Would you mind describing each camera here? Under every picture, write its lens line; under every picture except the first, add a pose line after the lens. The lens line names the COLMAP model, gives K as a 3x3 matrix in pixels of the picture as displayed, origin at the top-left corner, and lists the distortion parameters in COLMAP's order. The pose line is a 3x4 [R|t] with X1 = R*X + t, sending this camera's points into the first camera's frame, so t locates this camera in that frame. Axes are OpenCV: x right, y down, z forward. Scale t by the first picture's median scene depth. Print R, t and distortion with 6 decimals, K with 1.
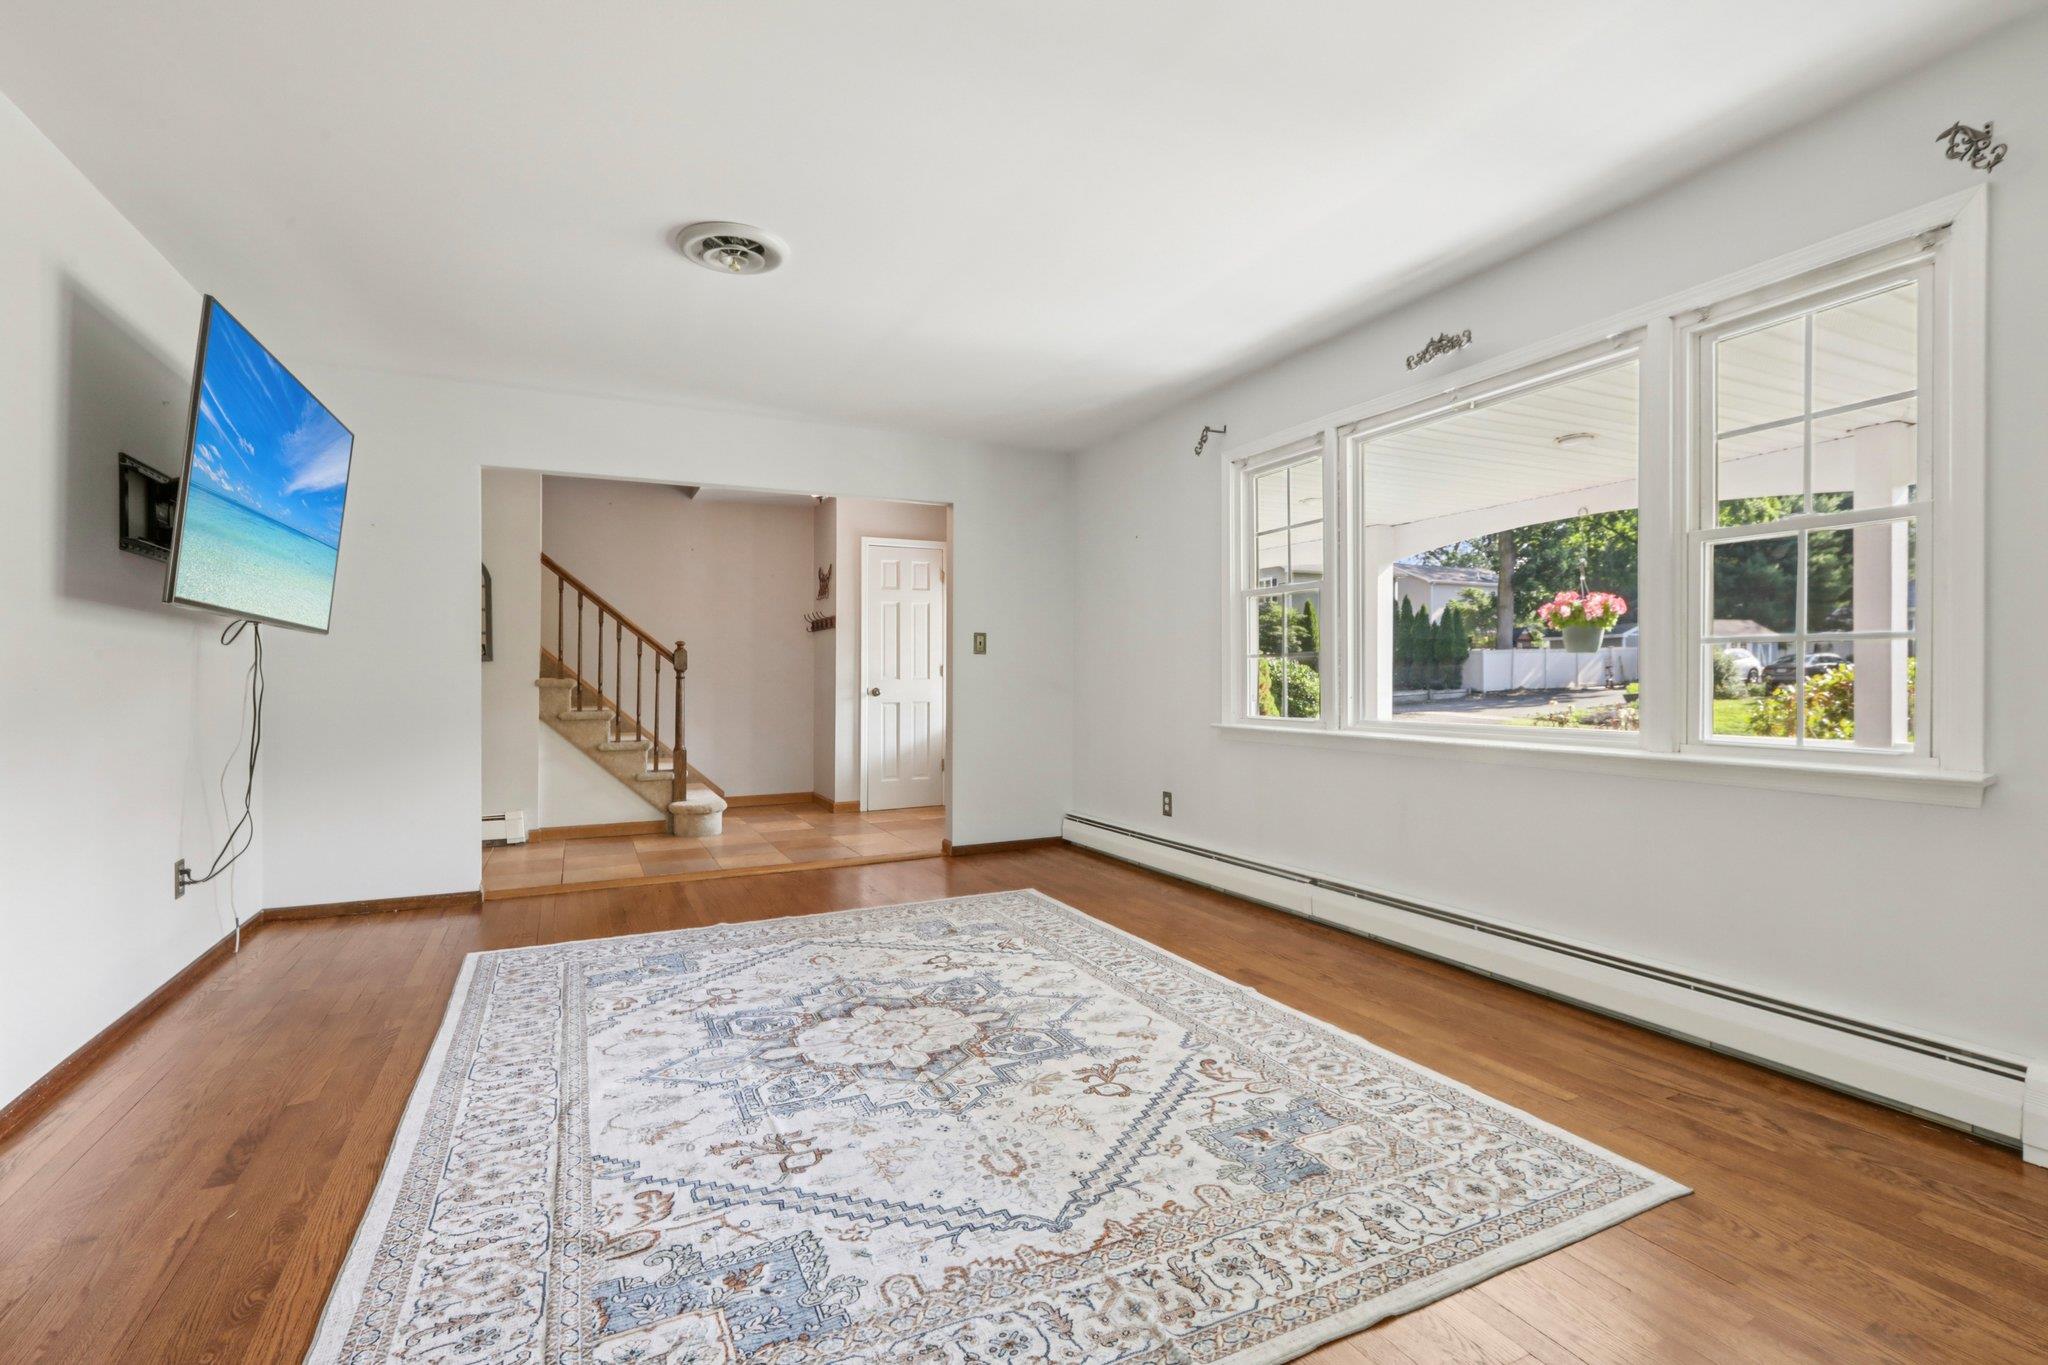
lens RADIAL K [[968.0, 0, 1036.6], [0, 968.0, 689.9], [0, 0, 1]] dist [-0.002195, -0.000503]
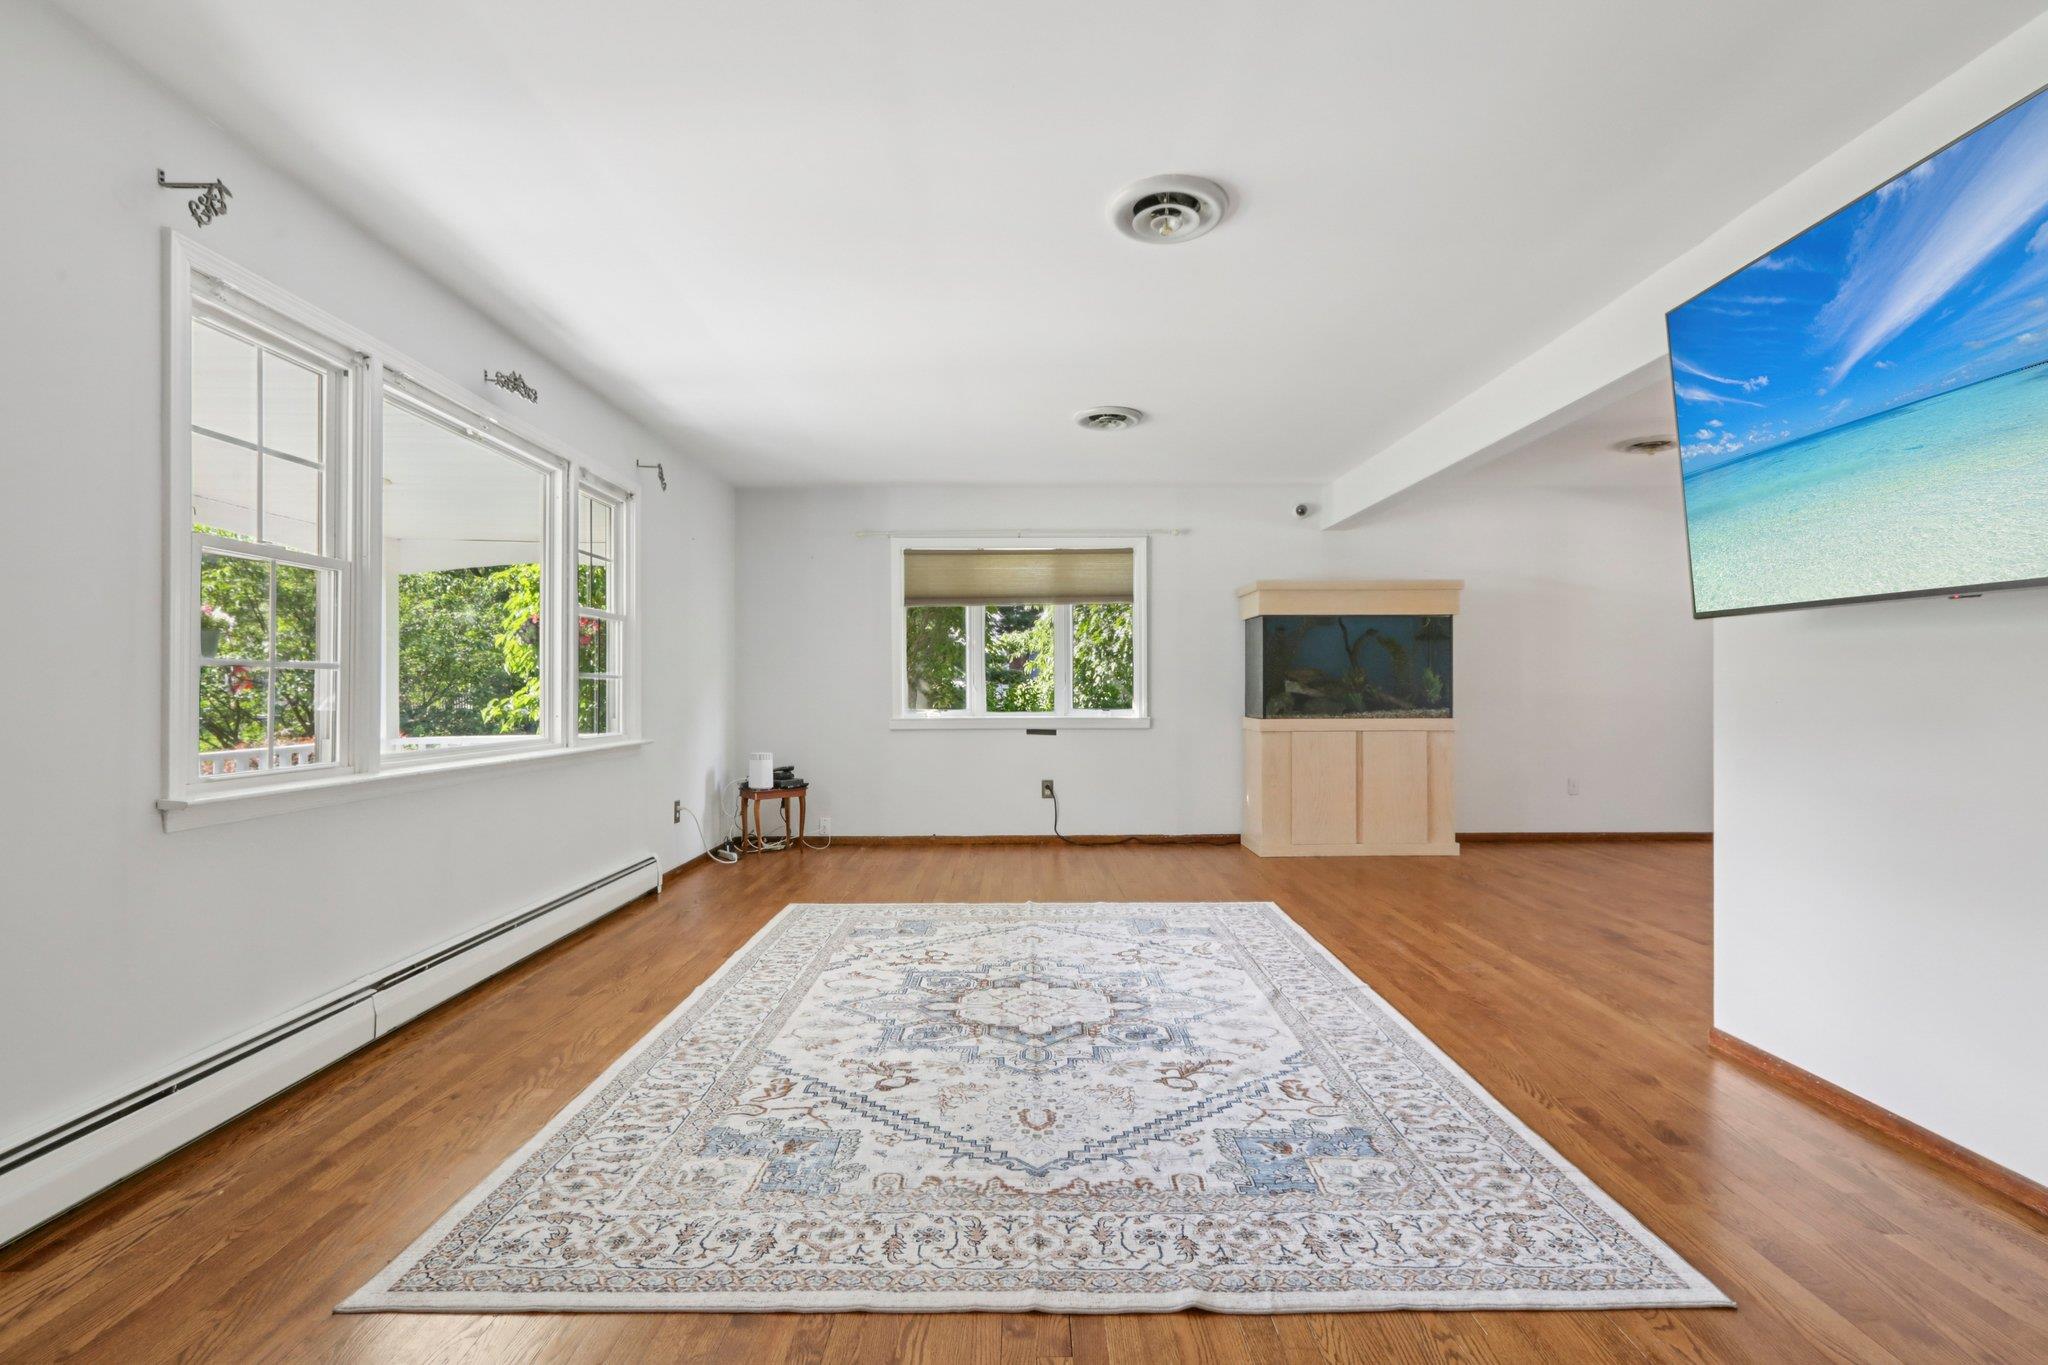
lens RADIAL K [[968.0, 0, 1036.6], [0, 968.0, 689.9], [0, 0, 1]] dist [-0.002195, -0.000503]
pose [[-0.907230, 0.007736, 0.420565, -0.568216], [0.011585, 0.999911, 0.006599, -0.022701], [-0.420476, 0.010859, -0.907239, 1.806167]]
